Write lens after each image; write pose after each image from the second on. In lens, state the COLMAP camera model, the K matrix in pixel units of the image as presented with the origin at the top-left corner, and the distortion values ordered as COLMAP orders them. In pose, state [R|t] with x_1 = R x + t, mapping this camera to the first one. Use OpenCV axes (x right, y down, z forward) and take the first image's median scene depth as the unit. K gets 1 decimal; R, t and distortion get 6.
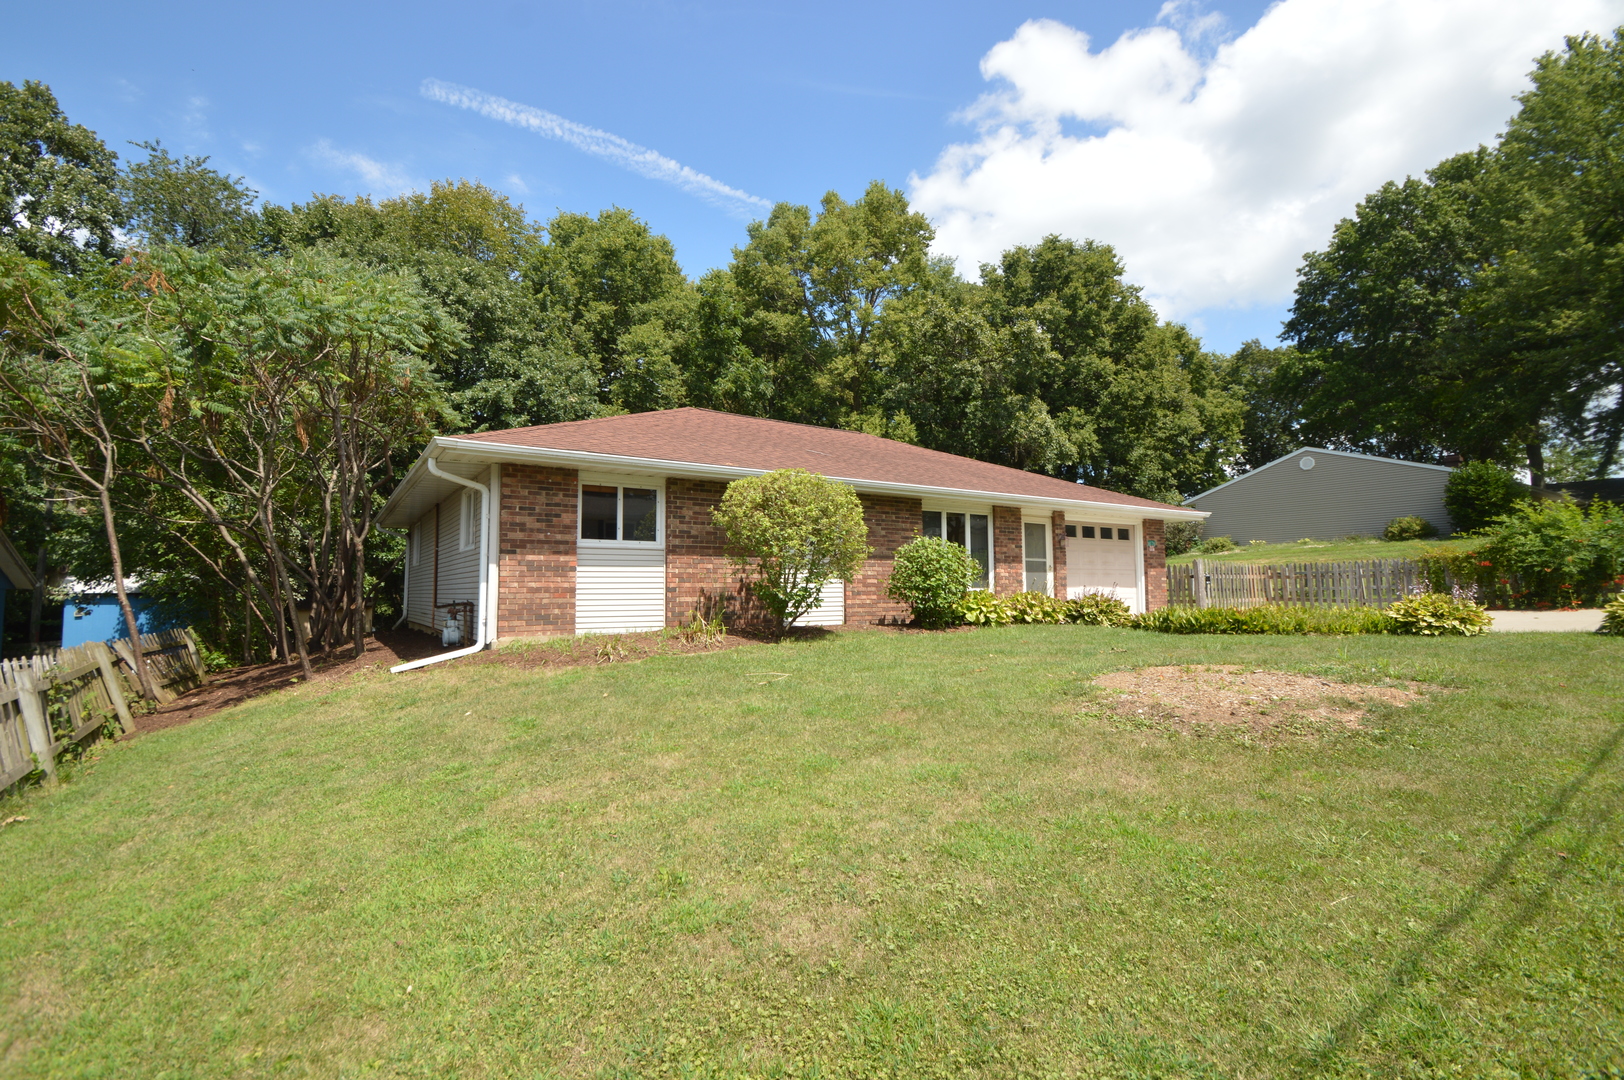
lens RADIAL K [[703.3, 0, 804.0], [0, 703.3, 537.7], [0, 0, 1]] dist [0.029520, -0.021781]
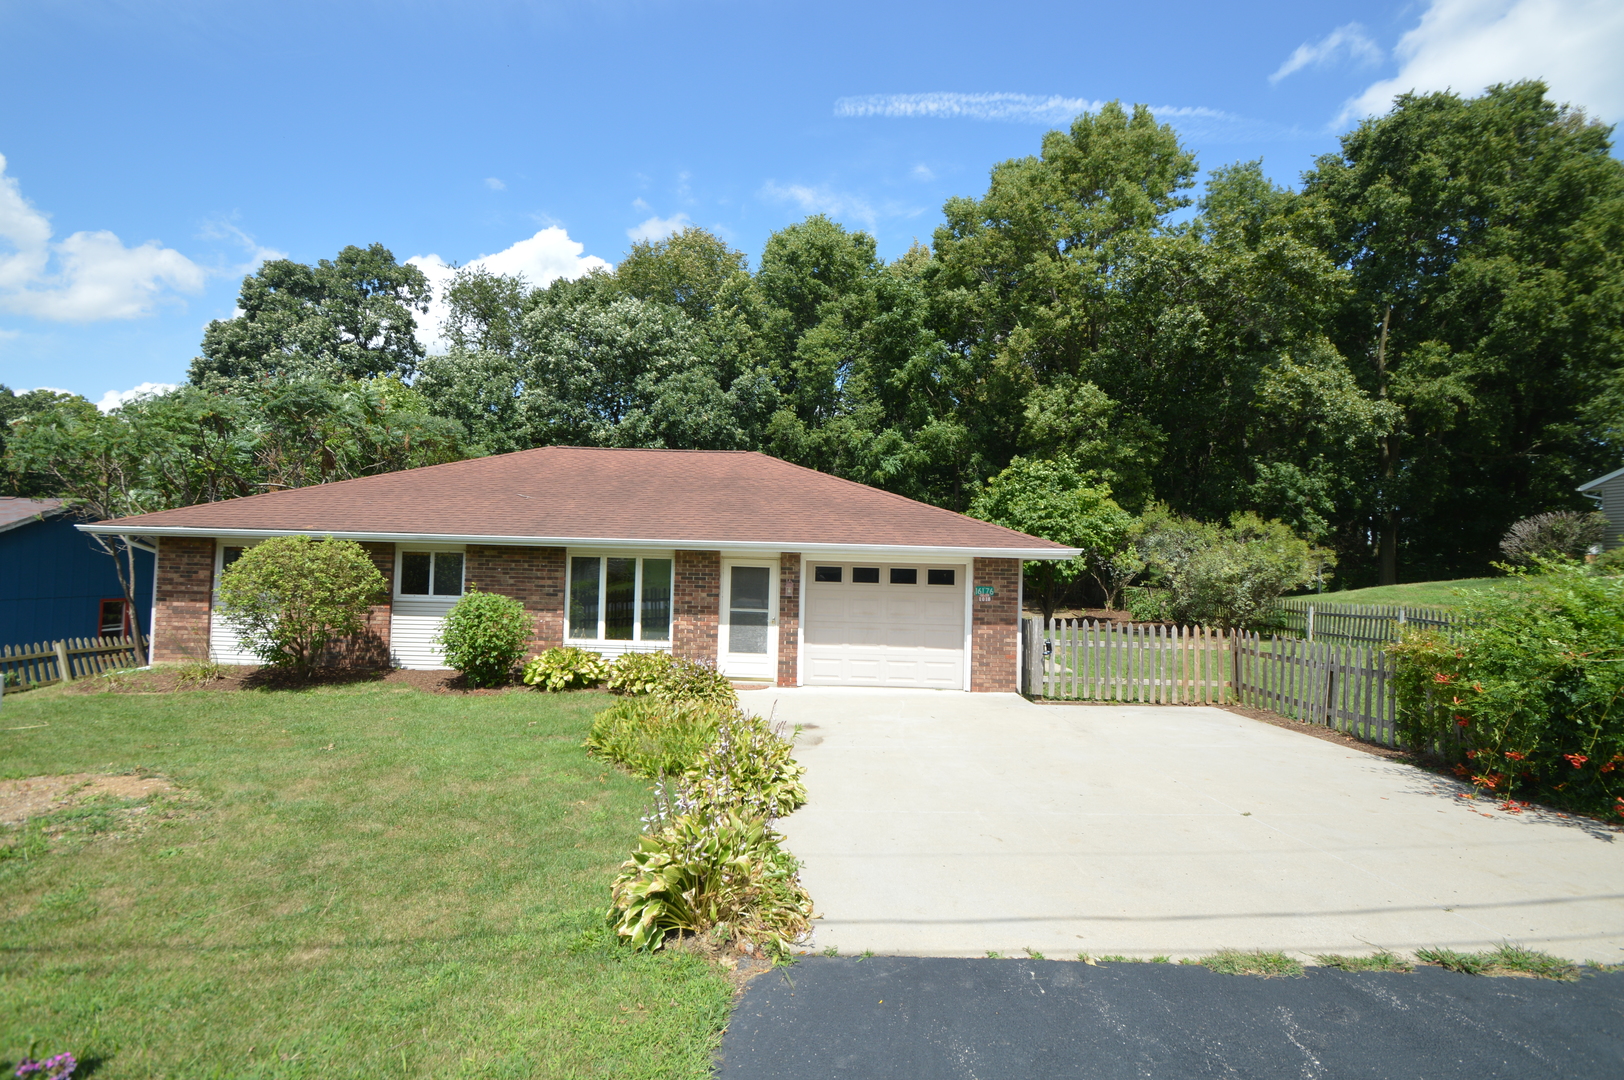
lens RADIAL K [[738.5, 0, 801.3], [0, 738.5, 540.0], [0, 0, 1]] dist [0.000753, -0.000343]
pose [[0.828593, 0.006880, -0.559809, 0.895846], [0.009075, 0.999628, 0.025717, -0.076578], [0.559778, -0.026389, 0.828222, 0.316037]]
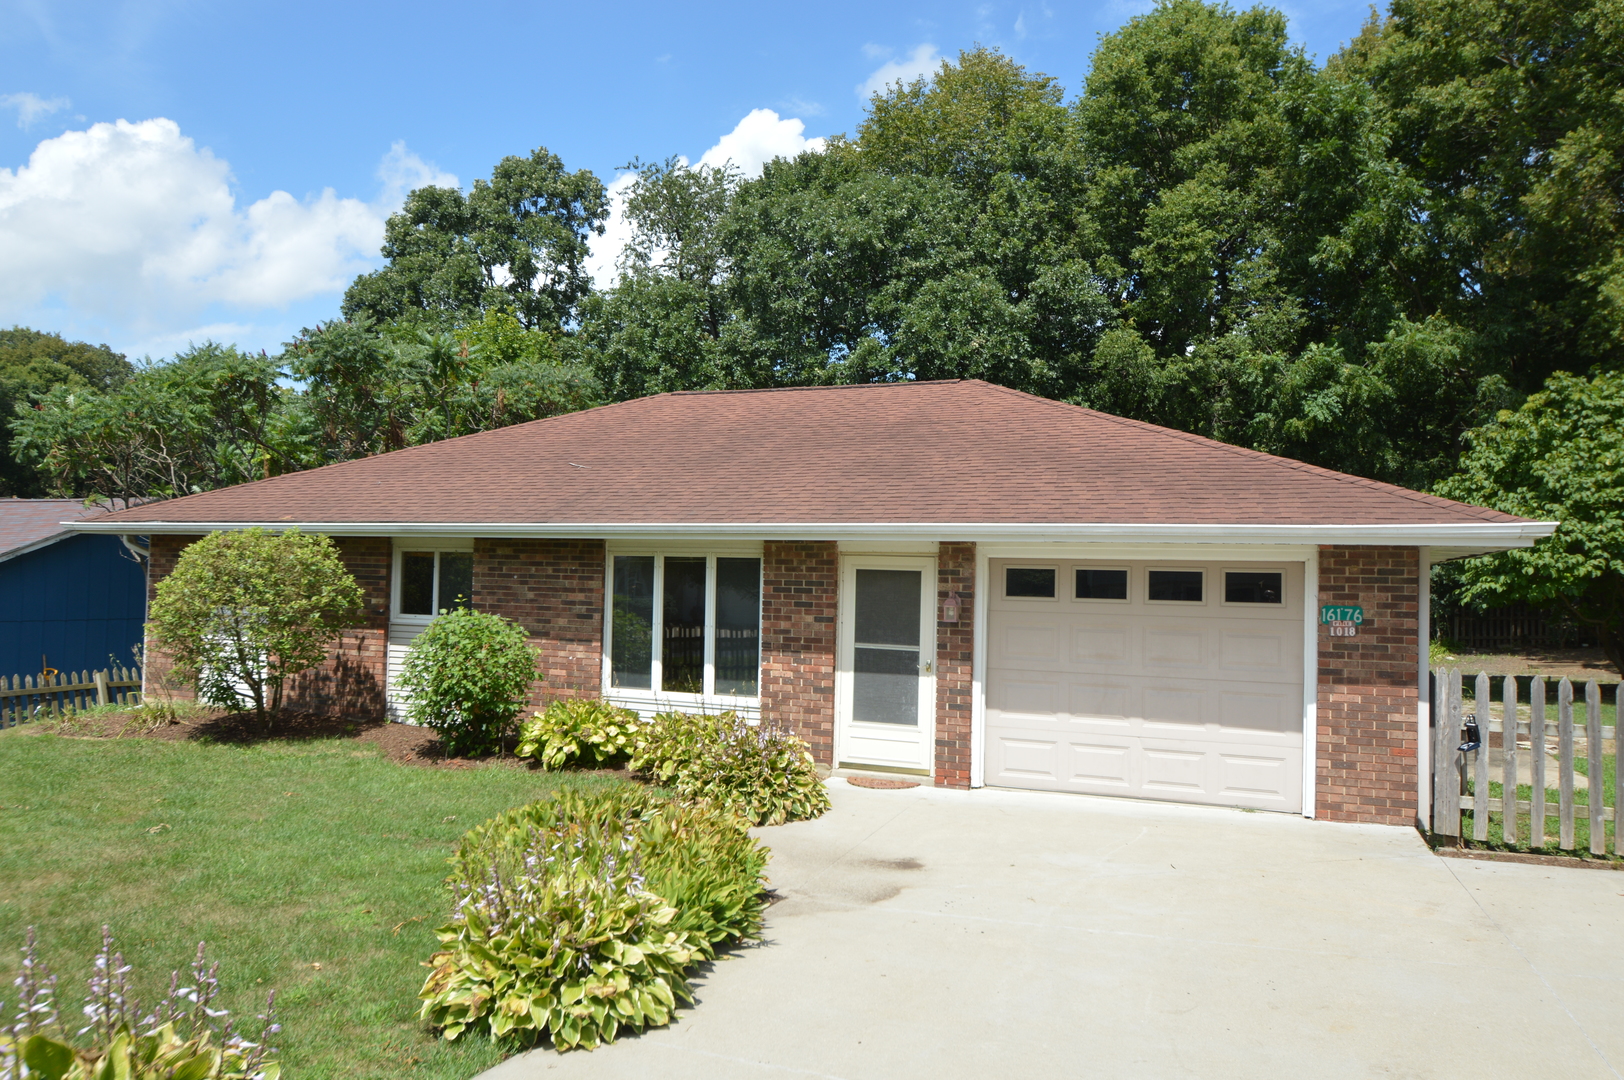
lens RADIAL K [[1119.0, 0, 812.0], [0, 1119.0, 540.0], [0, 0, 1]] dist [-0.059834, 0.059530]
pose [[0.565996, -0.013721, -0.824294, 0.942991], [0.029738, 0.999551, 0.003781, -0.045927], [0.823872, -0.026652, 0.566149, 0.550935]]
